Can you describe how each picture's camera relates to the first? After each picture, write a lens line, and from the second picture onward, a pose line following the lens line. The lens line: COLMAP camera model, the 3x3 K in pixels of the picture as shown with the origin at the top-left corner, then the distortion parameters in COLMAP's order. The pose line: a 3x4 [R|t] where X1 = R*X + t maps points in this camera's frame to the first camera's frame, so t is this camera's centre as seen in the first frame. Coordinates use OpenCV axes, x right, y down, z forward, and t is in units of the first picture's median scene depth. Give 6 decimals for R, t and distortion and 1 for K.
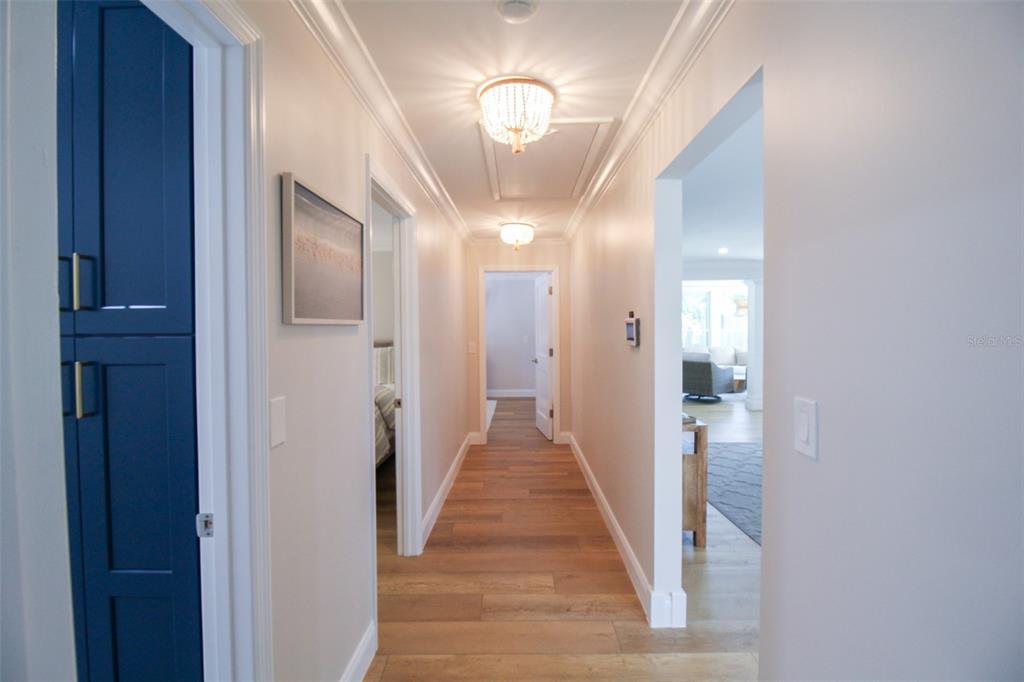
lens RADIAL K [[484.7, 0, 513.2], [0, 484.7, 335.5], [0, 0, 1]] dist [-0.022597, -0.000590]
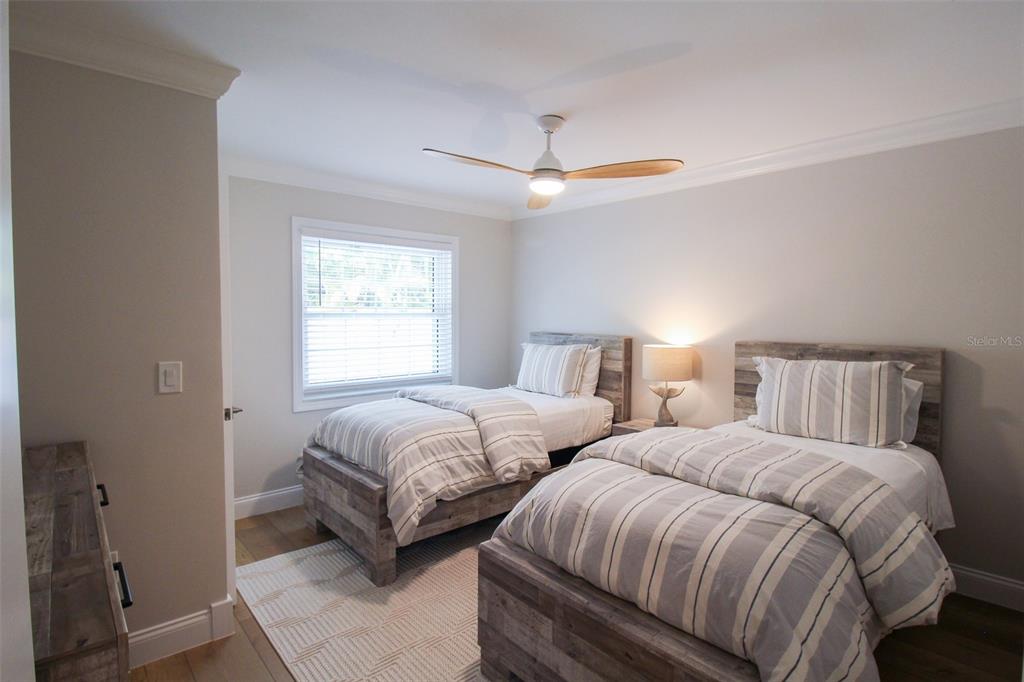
lens RADIAL K [[484.7, 0, 511.8], [0, 484.7, 340.6], [0, 0, 1]] dist [-0.022597, -0.000590]
pose [[0.650893, 0.044142, -0.757885, -0.185269], [-0.022420, 0.998990, 0.038930, -0.006522], [0.758839, -0.008347, 0.651225, 0.601825]]
